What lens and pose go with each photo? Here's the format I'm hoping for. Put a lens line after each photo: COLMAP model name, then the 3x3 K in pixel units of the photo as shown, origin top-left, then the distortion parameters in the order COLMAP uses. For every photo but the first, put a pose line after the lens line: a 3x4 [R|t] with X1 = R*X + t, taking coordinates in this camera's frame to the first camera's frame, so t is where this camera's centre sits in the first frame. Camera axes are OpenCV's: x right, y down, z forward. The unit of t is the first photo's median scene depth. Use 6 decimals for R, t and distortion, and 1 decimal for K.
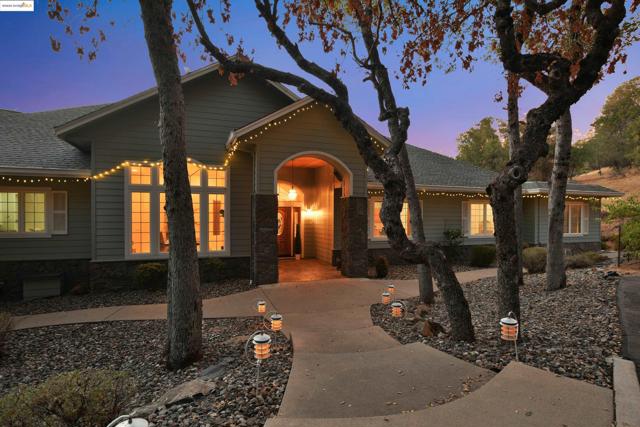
lens RADIAL K [[343.4, 0, 326.0], [0, 343.4, 217.8], [0, 0, 1]] dist [-0.006132, -0.001603]
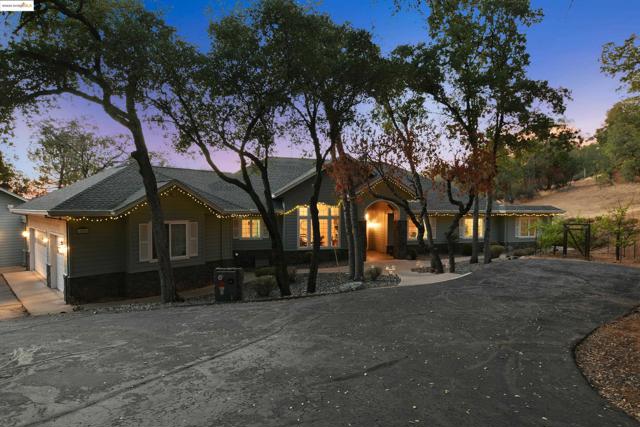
lens RADIAL K [[343.4, 0, 326.0], [0, 343.4, 217.8], [0, 0, 1]] dist [-0.006132, -0.001603]
pose [[0.997752, 0.001672, -0.066987, -0.225389], [0.000276, 0.999578, 0.029058, -0.134850], [0.067008, -0.029011, 0.997331, -1.071636]]
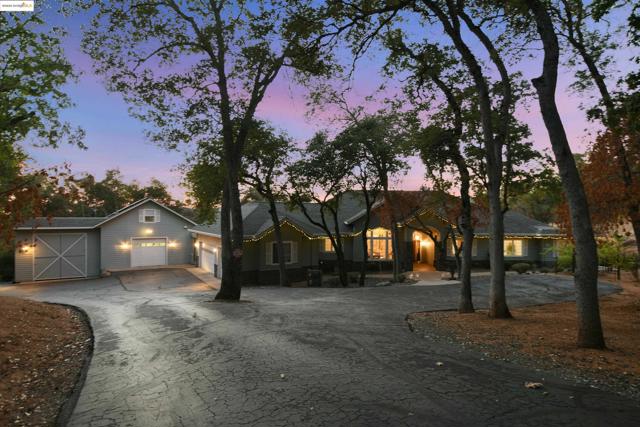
lens RADIAL K [[343.4, 0, 326.0], [0, 343.4, 217.8], [0, 0, 1]] dist [-0.006132, -0.001603]
pose [[0.946800, 0.005512, -0.321777, 0.091147], [-0.004443, 0.999982, 0.004058, -0.254337], [0.321793, -0.002412, 0.946807, -1.866469]]
